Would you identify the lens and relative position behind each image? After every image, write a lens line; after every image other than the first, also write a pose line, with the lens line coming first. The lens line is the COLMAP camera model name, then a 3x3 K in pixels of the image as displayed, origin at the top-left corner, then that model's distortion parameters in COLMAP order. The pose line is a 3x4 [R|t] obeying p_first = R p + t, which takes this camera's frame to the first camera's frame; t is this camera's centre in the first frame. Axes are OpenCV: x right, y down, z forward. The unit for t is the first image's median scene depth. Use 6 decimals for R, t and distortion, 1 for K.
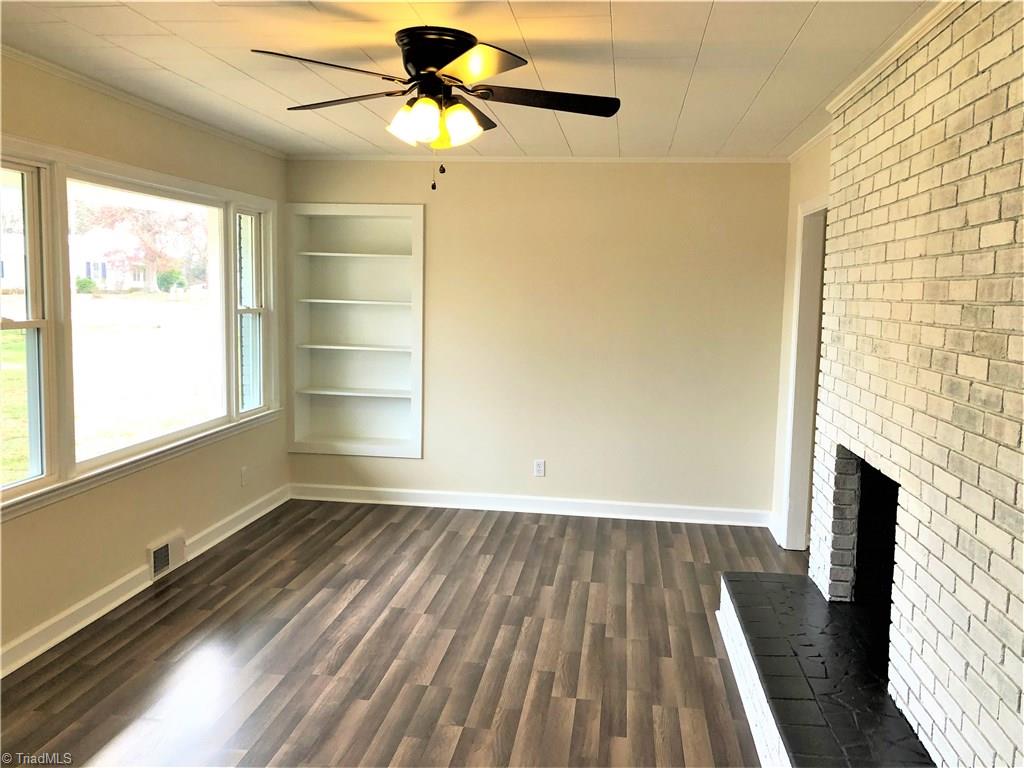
lens RADIAL K [[835.3, 0, 508.1], [0, 835.3, 381.3], [0, 0, 1]] dist [0.037464, -0.025577]
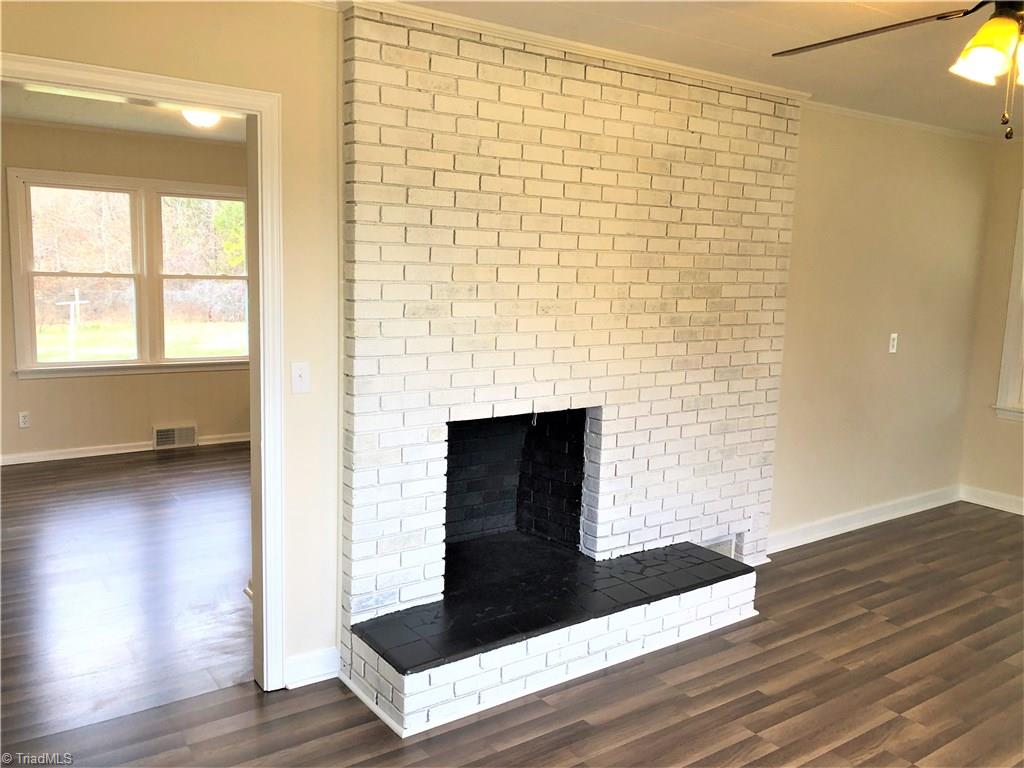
lens RADIAL K [[835.3, 0, 507.0], [0, 835.3, 387.6], [0, 0, 1]] dist [0.037464, -0.025577]
pose [[-0.680042, -0.139611, 0.719758, -0.261812], [0.045077, 0.971884, 0.231106, -0.151708], [-0.731786, 0.189607, -0.654629, 1.373396]]
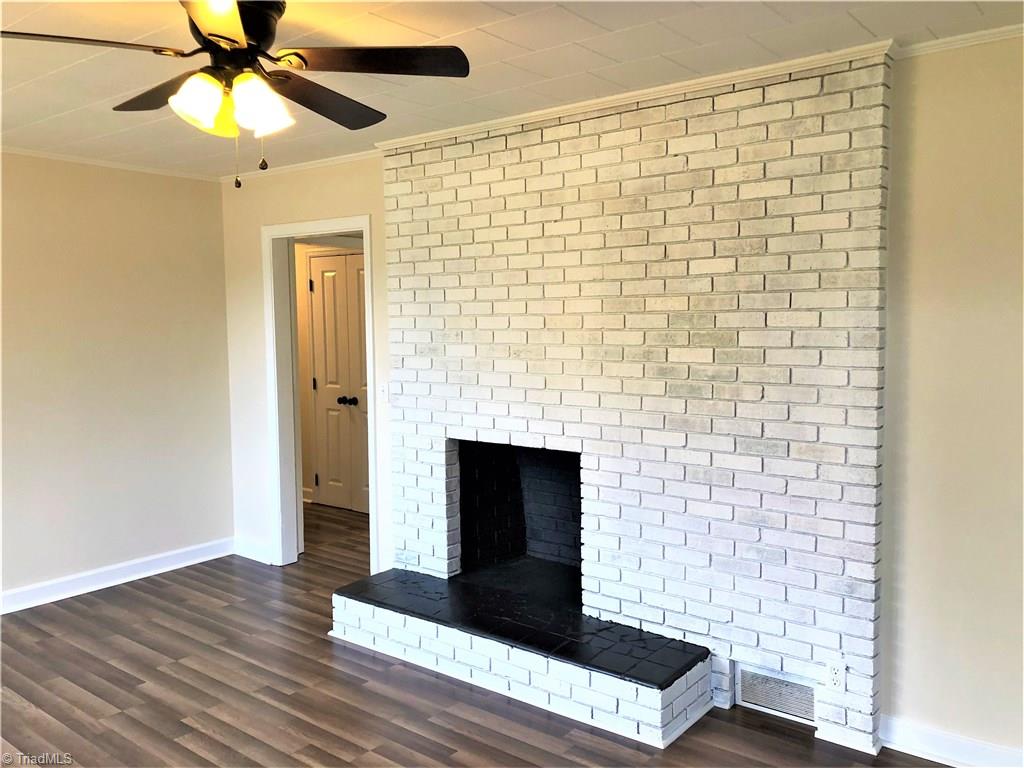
lens RADIAL K [[835.3, 0, 511.7], [0, 835.3, 380.2], [0, 0, 1]] dist [0.037464, -0.025577]
pose [[0.510799, -0.093918, 0.854555, -0.481506], [0.116855, 0.992374, 0.039216, -0.037723], [-0.851721, 0.079828, 0.517879, 0.285993]]
